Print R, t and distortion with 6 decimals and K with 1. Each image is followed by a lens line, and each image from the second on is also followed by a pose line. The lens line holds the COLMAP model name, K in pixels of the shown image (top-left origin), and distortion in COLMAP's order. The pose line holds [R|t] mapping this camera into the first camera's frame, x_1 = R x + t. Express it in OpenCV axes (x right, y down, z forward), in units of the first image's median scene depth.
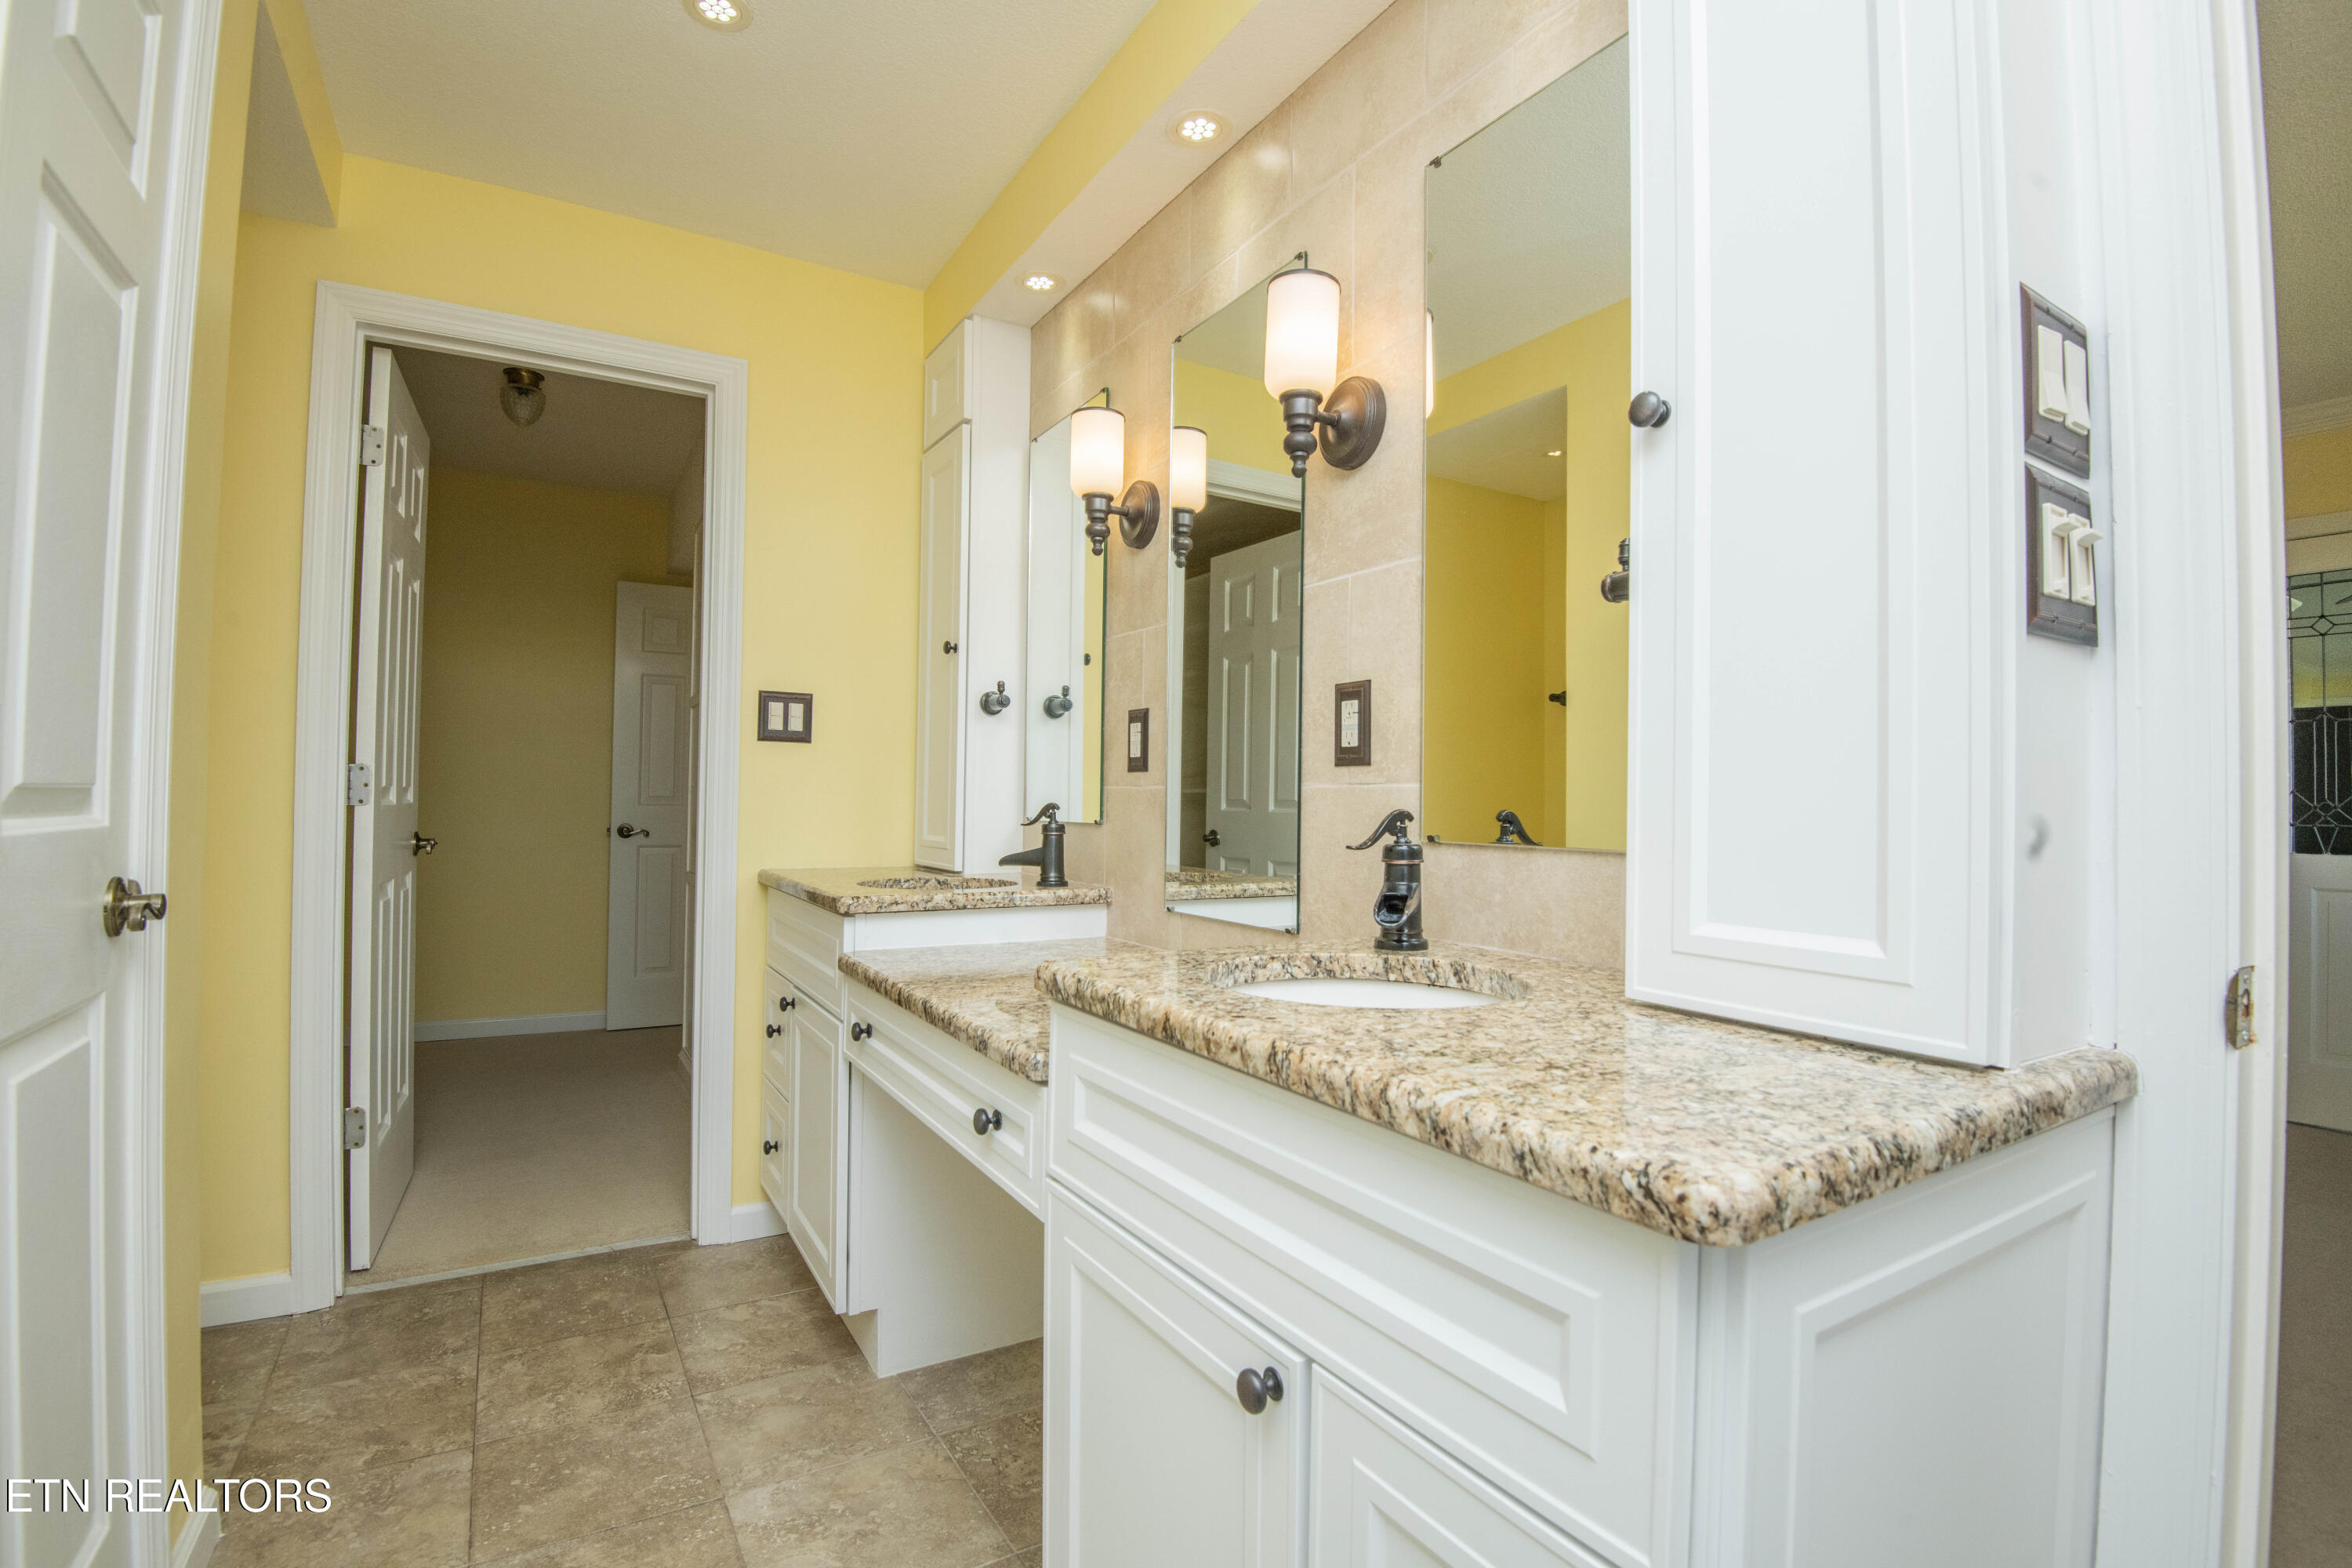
lens RADIAL K [[1098.5, 0, 1180.2], [0, 1098.5, 786.7], [0, 0, 1]] dist [-0.017467, -0.014869]
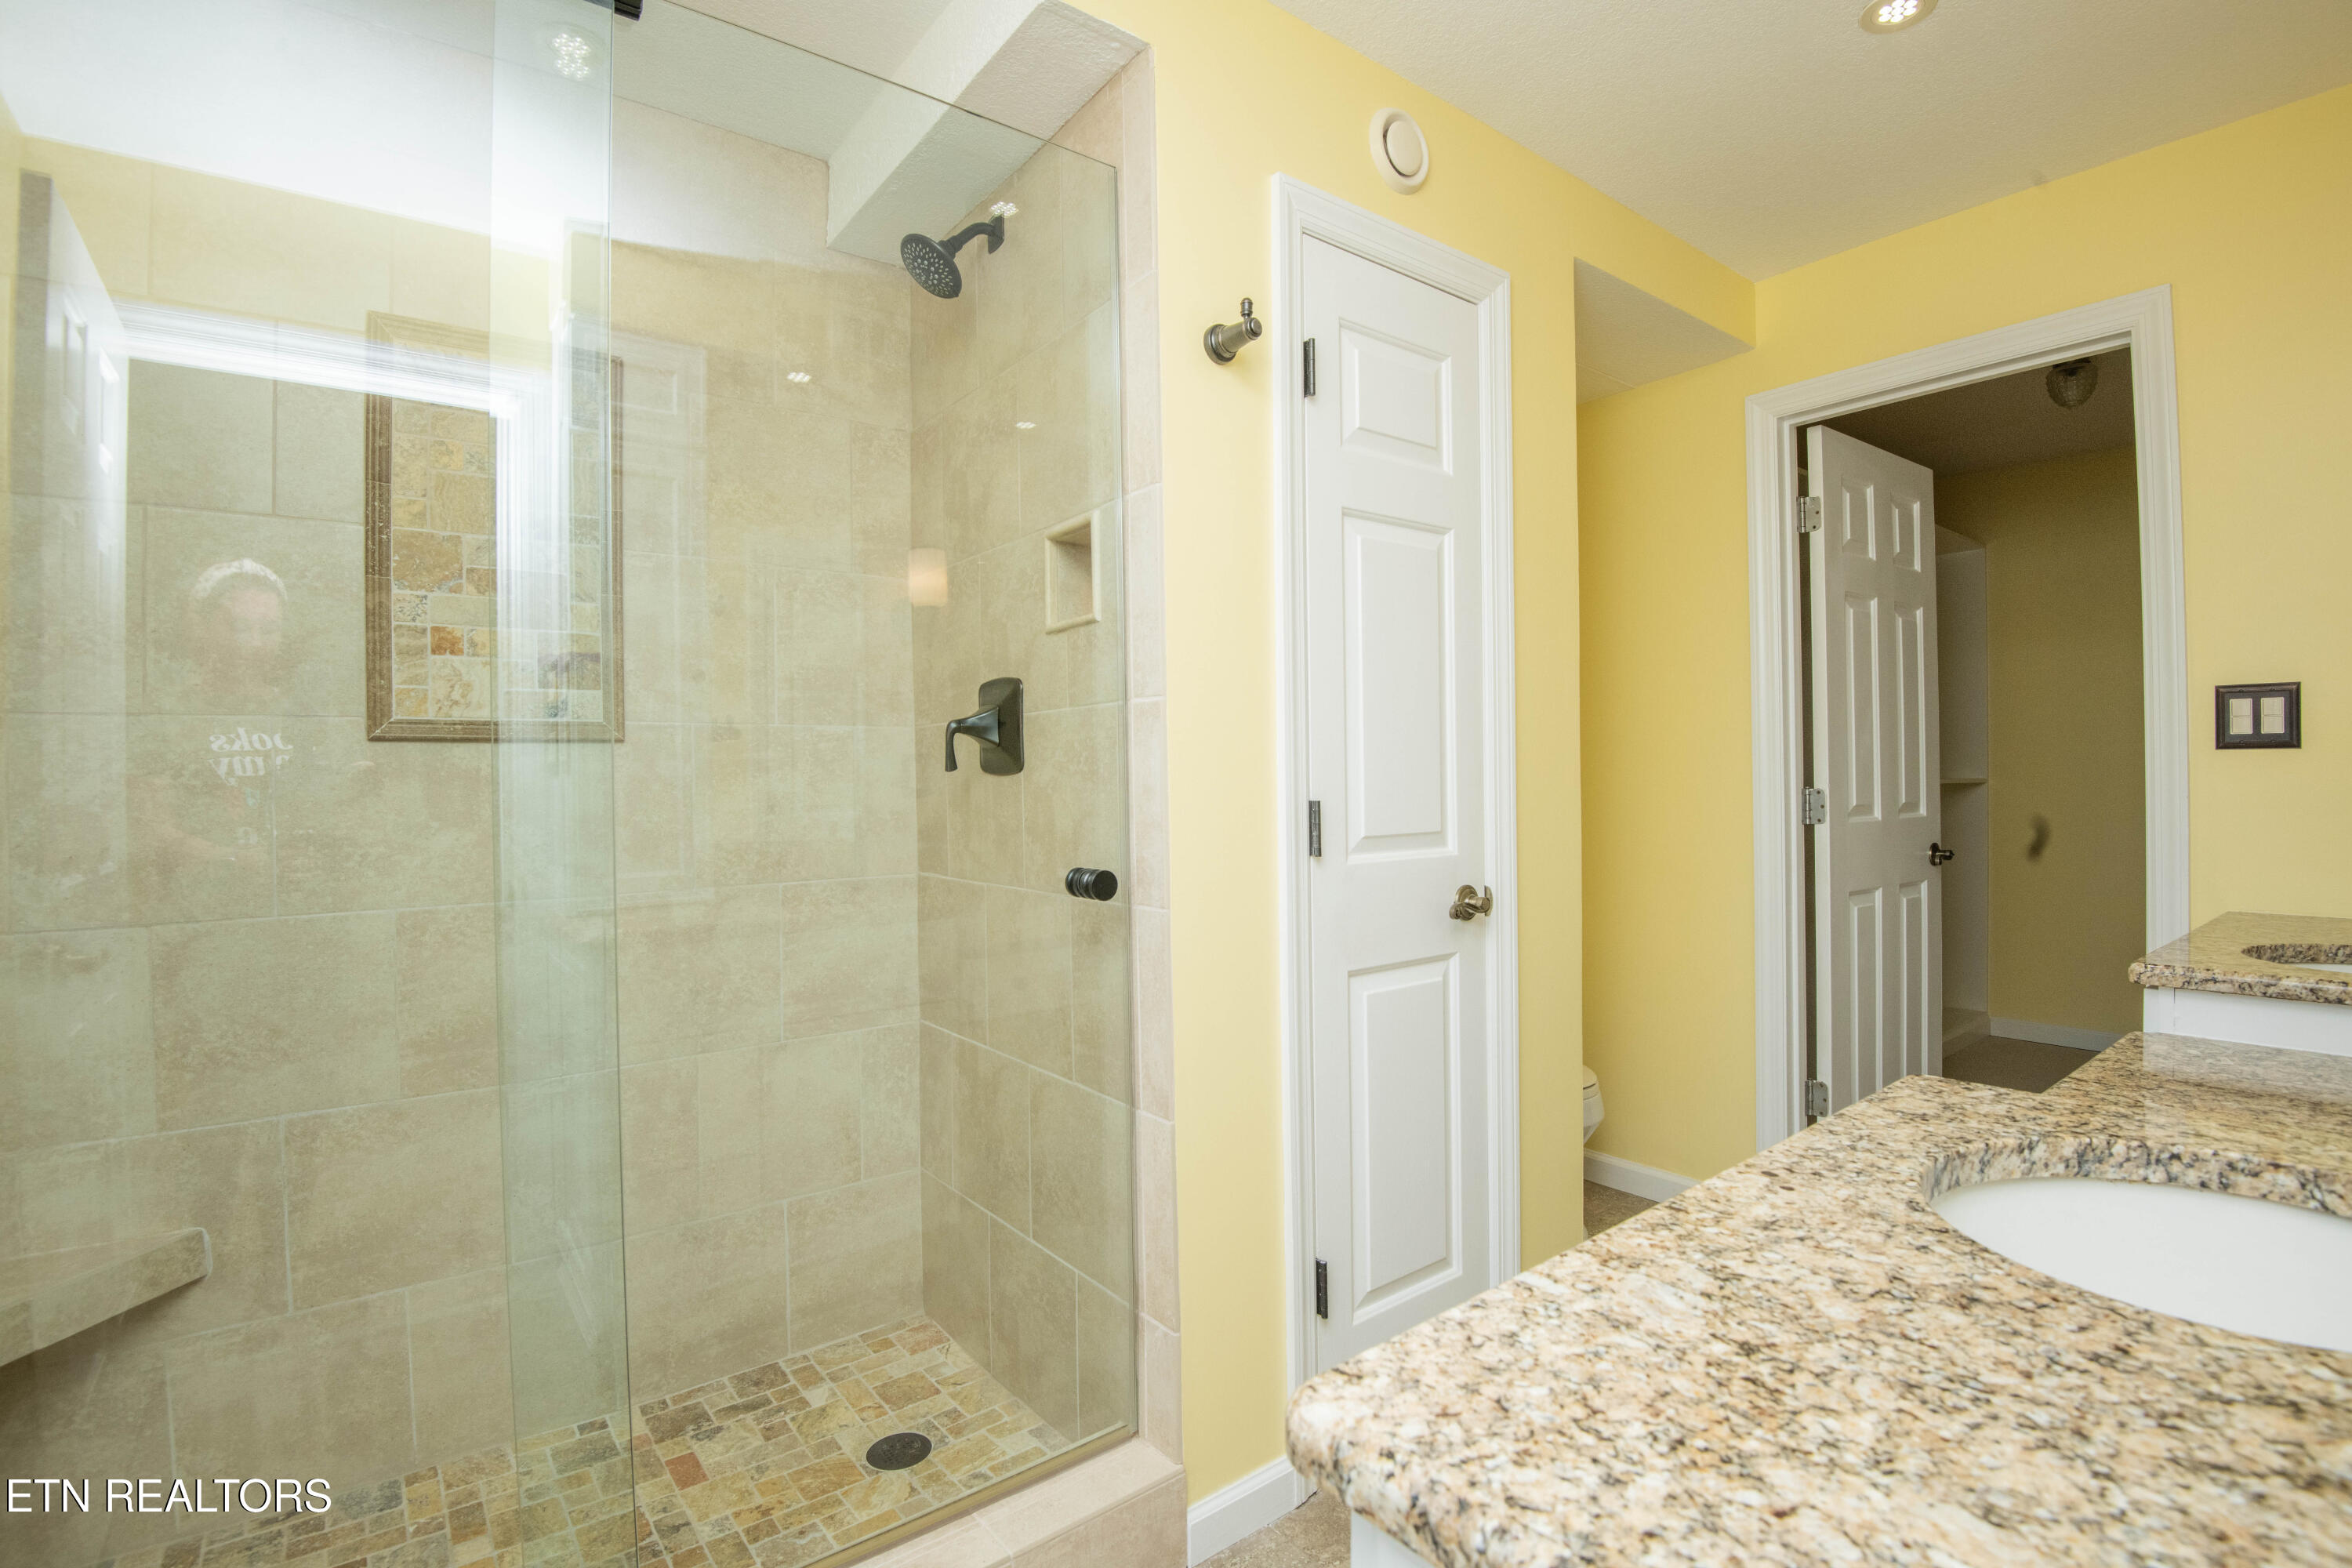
lens RADIAL K [[1098.5, 0, 1175.4], [0, 1098.5, 778.6], [0, 0, 1]] dist [-0.017467, -0.014869]
pose [[0.097210, -0.013946, -0.995166, 0.344346], [0.029764, 0.999495, -0.011099, -0.039054], [0.994819, -0.028541, 0.097576, 0.195825]]
